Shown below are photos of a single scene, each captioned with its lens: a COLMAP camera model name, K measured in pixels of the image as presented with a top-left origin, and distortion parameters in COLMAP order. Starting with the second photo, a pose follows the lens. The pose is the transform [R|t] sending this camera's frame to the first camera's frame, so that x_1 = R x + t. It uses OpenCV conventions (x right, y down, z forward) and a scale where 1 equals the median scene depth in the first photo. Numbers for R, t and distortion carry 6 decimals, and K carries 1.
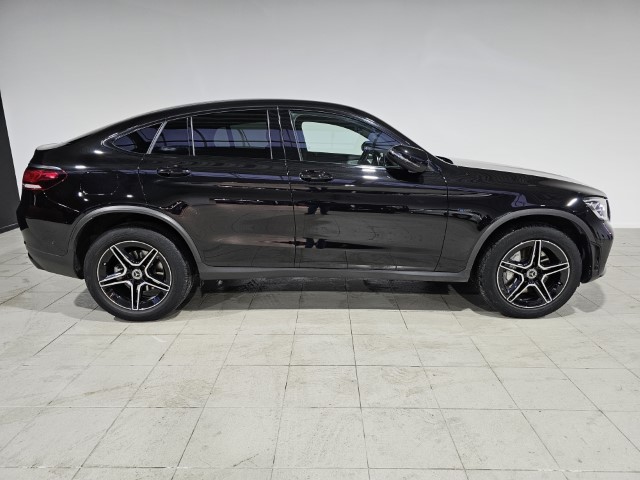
lens RADIAL K [[428.7, 0, 318.9], [0, 428.7, 244.5], [0, 0, 1]] dist [0.033393, -0.016569]
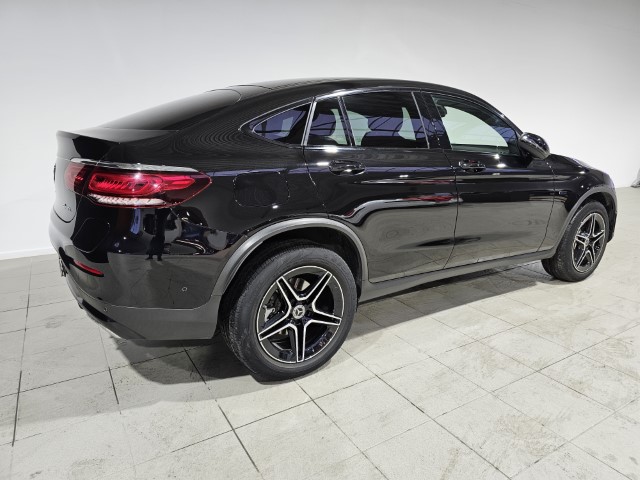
lens RADIAL K [[428.7, 0, 319.2], [0, 428.7, 236.5], [0, 0, 1]] dist [0.033393, -0.016569]
pose [[0.834355, -0.113398, 0.539438, -0.775339], [0.119465, 0.992551, 0.023871, -0.069673], [-0.538126, 0.044527, 0.841687, 0.377038]]
